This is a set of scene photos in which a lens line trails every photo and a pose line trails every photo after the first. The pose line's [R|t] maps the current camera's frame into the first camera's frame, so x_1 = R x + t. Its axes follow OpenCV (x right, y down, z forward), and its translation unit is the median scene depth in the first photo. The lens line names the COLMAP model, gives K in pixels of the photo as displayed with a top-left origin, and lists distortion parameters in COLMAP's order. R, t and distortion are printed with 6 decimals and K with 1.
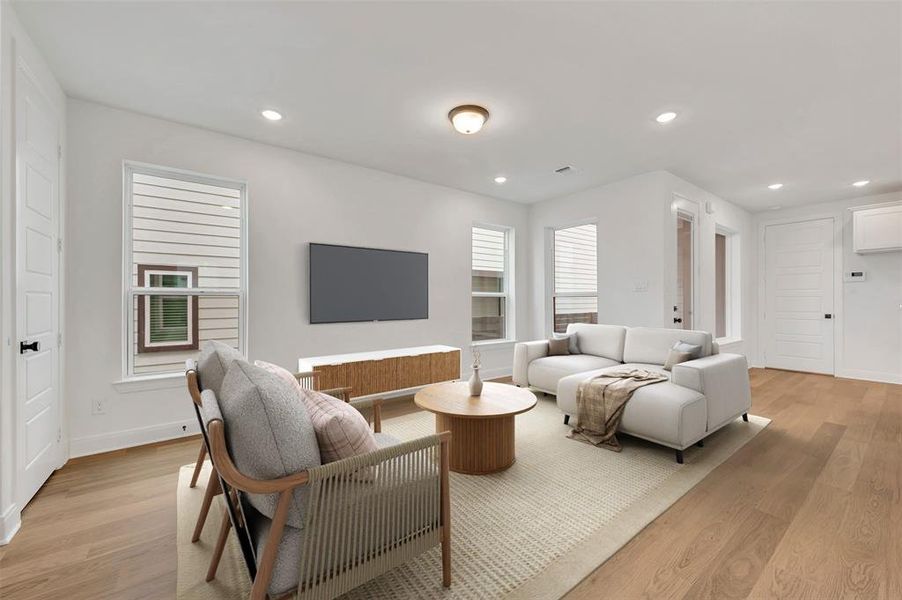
lens RADIAL K [[353.3, 0, 454.8], [0, 353.3, 299.8], [0, 0, 1]] dist [0.001729, 0.000100]
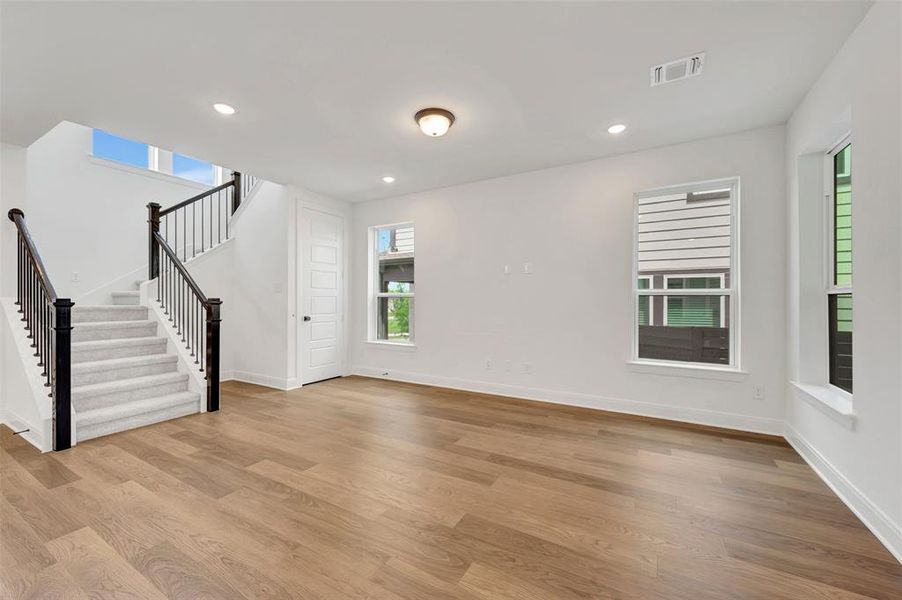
lens RADIAL K [[356.4, 0, 456.9], [0, 356.4, 299.2], [0, 0, 1]] dist [0.000105, -0.000165]
pose [[0.390452, -0.000227, -0.920623, 0.564066], [-0.000720, 1.000000, -0.000552, -0.000576], [0.920623, 0.000878, 0.390452, 0.370357]]
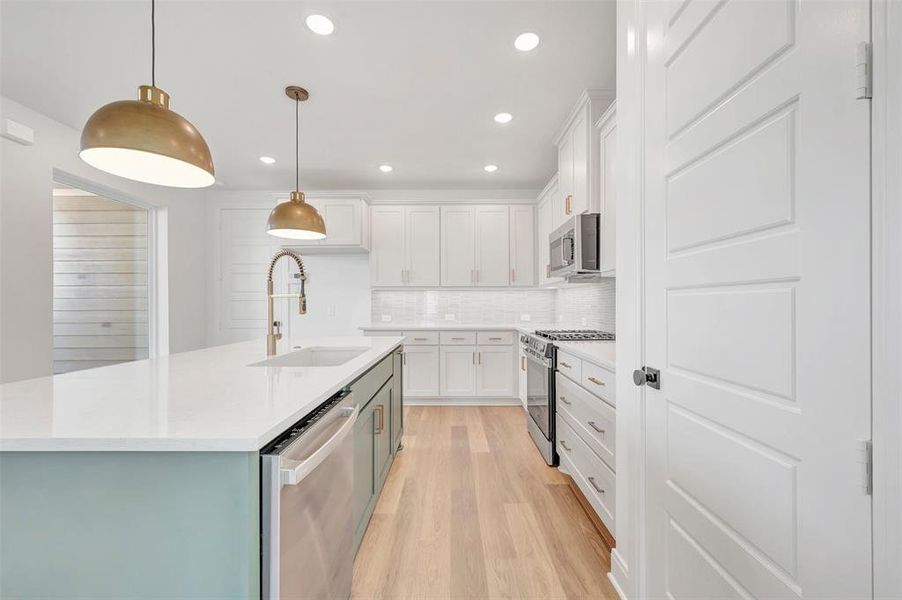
lens RADIAL K [[358.8, 0, 453.1], [0, 358.8, 304.9], [0, 0, 1]] dist [0.001370, 0.000023]
pose [[0.602410, -0.001413, 0.798186, 0.663296], [0.002224, 0.999998, 0.000092, 0.000990], [-0.798184, 0.001720, 0.602411, 0.150542]]
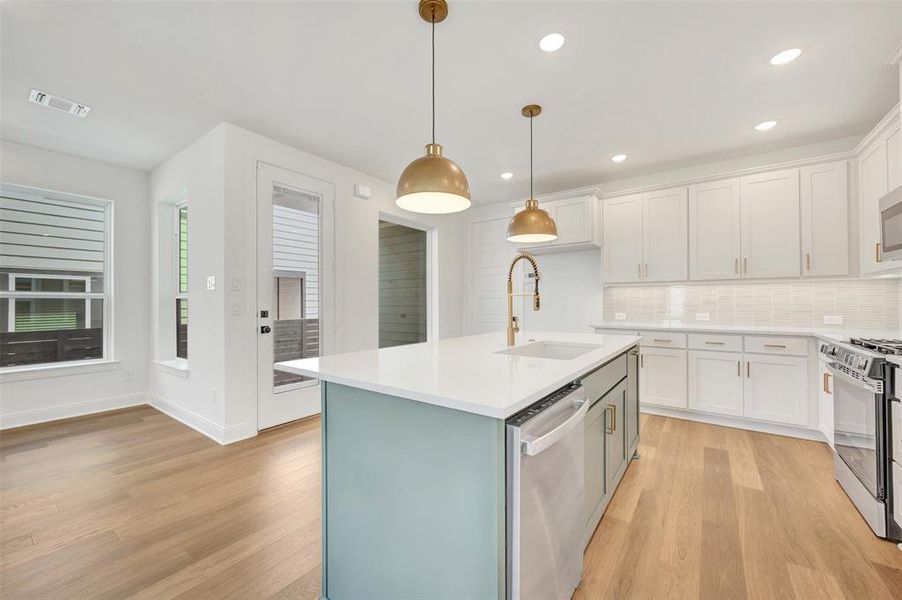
lens RADIAL K [[355.9, 0, 451.0], [0, 355.9, 300.0], [0, 0, 1]] dist [-0.000756, -0.000078]
pose [[0.956917, 0.000122, 0.290363, 0.654281], [0.001891, 0.999976, -0.006653, 0.000864], [-0.290357, 0.006915, 0.956893, 0.137565]]
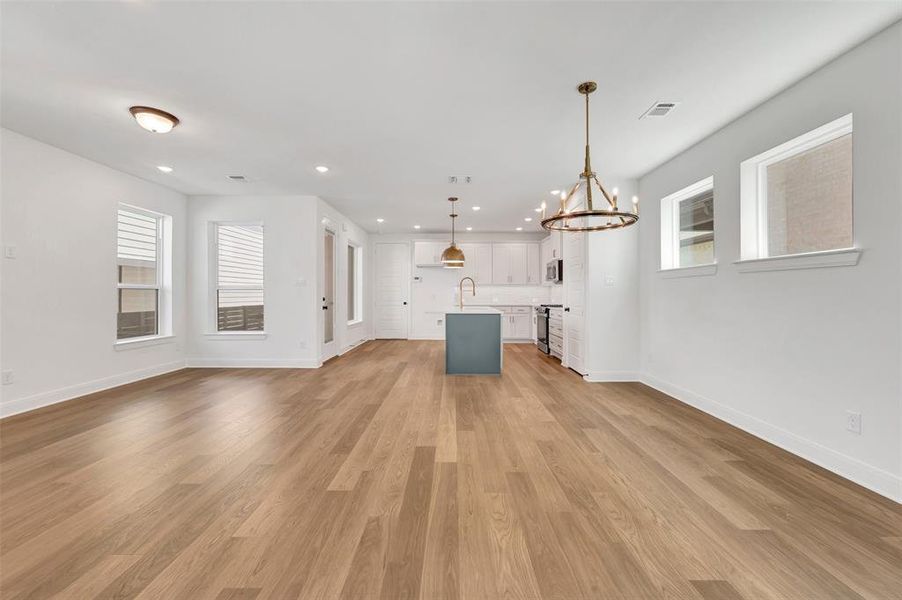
lens RADIAL K [[361.6, 0, 449.9], [0, 361.6, 292.4], [0, 0, 1]] dist [-0.001047, -0.000328]
pose [[0.609139, 0.005311, 0.793046, -0.155098], [-0.002344, 0.999985, -0.004897, 0.003995], [-0.793060, 0.001123, 0.609143, -0.195494]]
